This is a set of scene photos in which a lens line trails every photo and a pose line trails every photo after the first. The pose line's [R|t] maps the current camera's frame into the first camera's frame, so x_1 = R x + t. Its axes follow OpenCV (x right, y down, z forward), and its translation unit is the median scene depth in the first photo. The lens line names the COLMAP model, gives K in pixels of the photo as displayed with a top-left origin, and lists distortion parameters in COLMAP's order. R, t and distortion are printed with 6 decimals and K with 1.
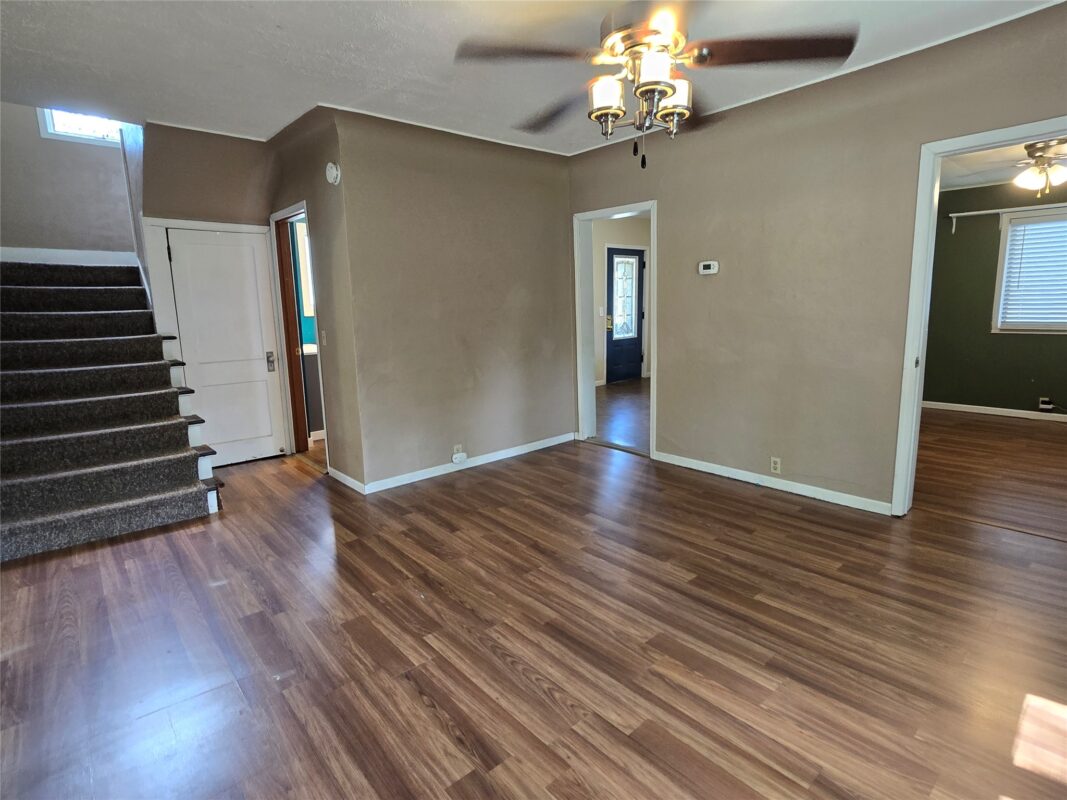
lens RADIAL K [[537.4, 0, 534.6], [0, 537.4, 390.6], [0, 0, 1]] dist [-0.005803, -0.001207]
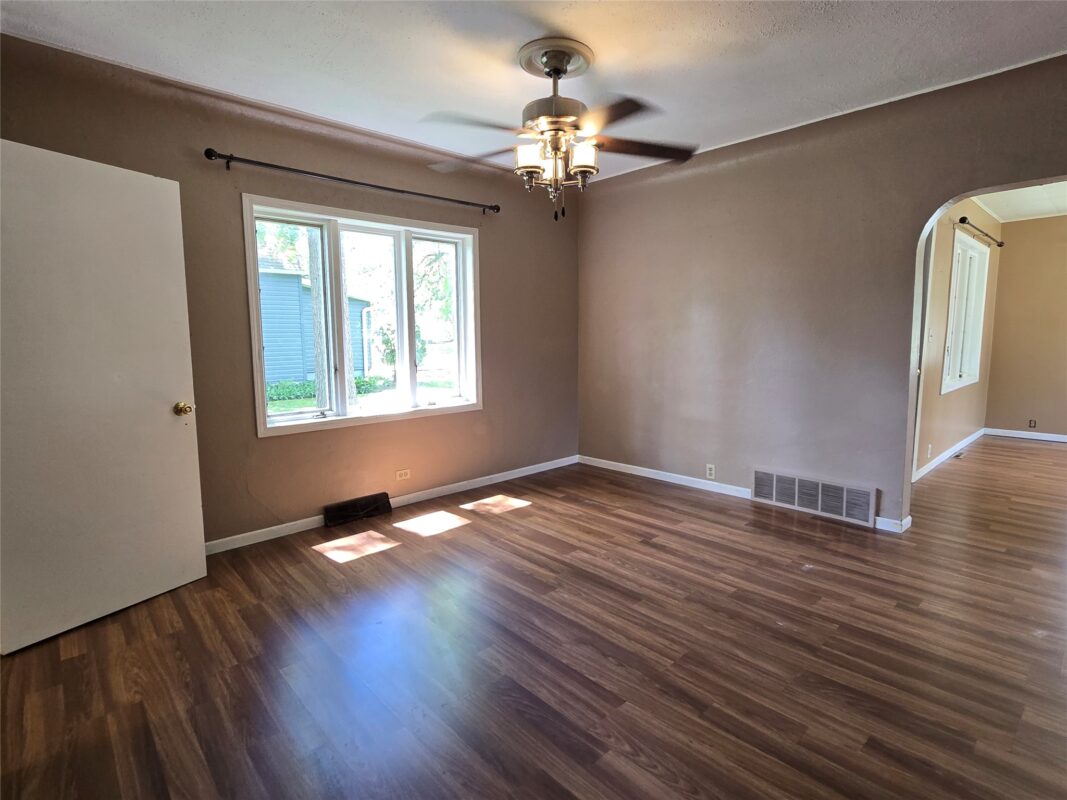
lens RADIAL K [[537.4, 0, 531.5], [0, 537.4, 395.8], [0, 0, 1]] dist [-0.005803, -0.001207]
pose [[-0.999208, 0.038899, -0.008382, 0.219602], [0.035184, 0.962060, 0.270559, -0.271836], [0.018588, 0.270049, -0.962667, 1.771957]]
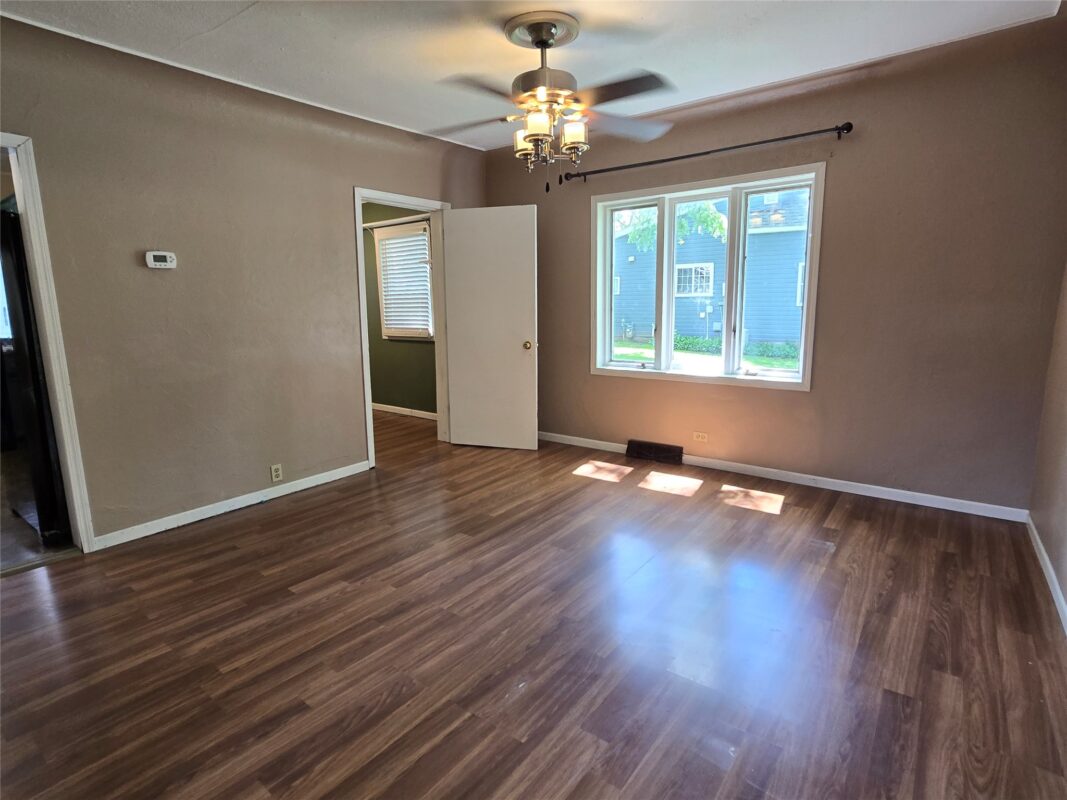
lens RADIAL K [[537.4, 0, 552.8], [0, 537.4, 390.9], [0, 0, 1]] dist [-0.005803, -0.001207]
pose [[-0.204246, -0.134932, 0.969576, -0.866724], [0.177152, 0.969007, 0.172171, -0.125878], [-0.962757, 0.206927, -0.174012, 0.990050]]
